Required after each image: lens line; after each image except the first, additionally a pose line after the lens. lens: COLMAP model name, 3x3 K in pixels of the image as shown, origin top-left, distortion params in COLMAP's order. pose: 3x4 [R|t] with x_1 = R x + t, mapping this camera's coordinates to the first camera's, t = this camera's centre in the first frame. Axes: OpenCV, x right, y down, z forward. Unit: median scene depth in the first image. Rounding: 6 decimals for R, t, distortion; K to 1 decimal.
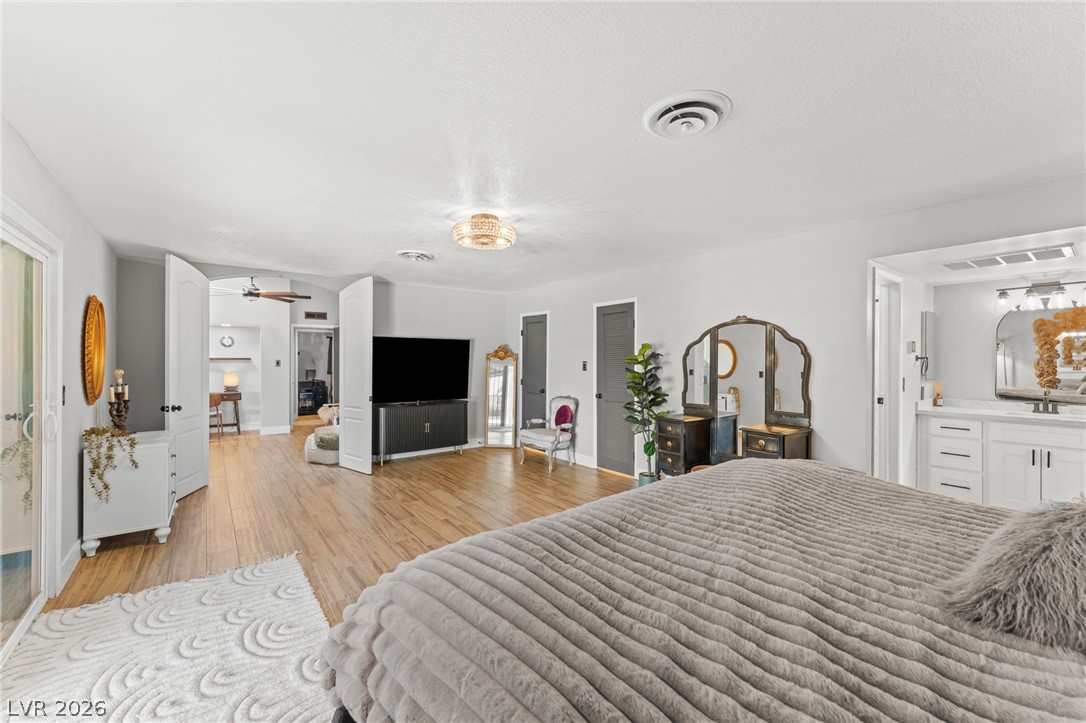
lens RADIAL K [[436.6, 0, 542.9], [0, 436.6, 352.9], [0, 0, 1]] dist [0.003308, -0.000319]
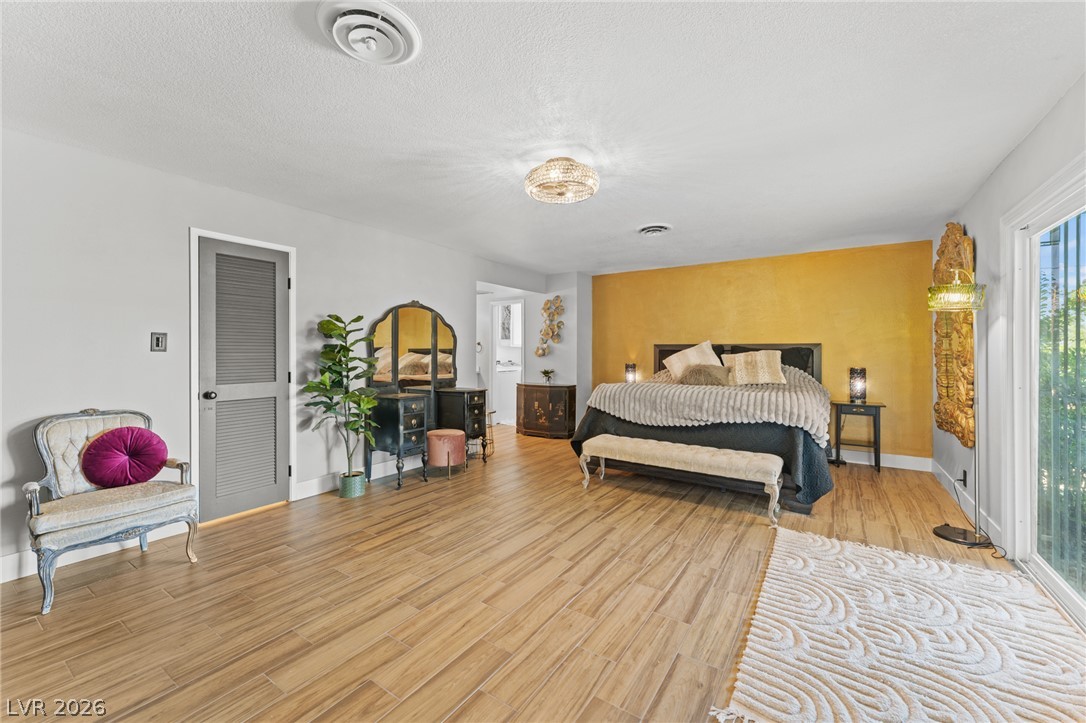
lens RADIAL K [[436.6, 0, 542.9], [0, 436.6, 352.9], [0, 0, 1]] dist [0.003308, -0.000319]
pose [[-0.325273, -0.006459, 0.945598, -0.737725], [-0.024631, 0.999695, -0.001644, 0.045560], [-0.945299, -0.023826, -0.325333, 1.041483]]
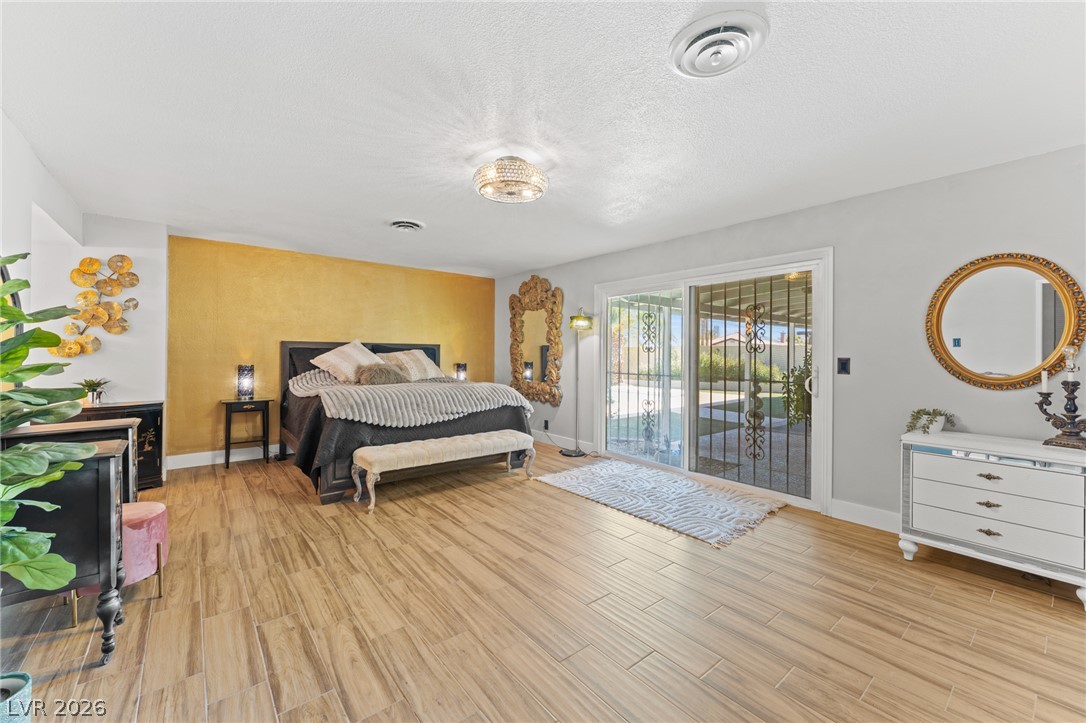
lens RADIAL K [[436.6, 0, 542.9], [0, 436.6, 352.9], [0, 0, 1]] dist [0.003308, -0.000319]
pose [[-0.999350, -0.011364, -0.034203, -0.137909], [-0.010606, 0.999696, -0.022255, 0.057256], [0.034445, -0.021878, -0.999167, 1.464863]]
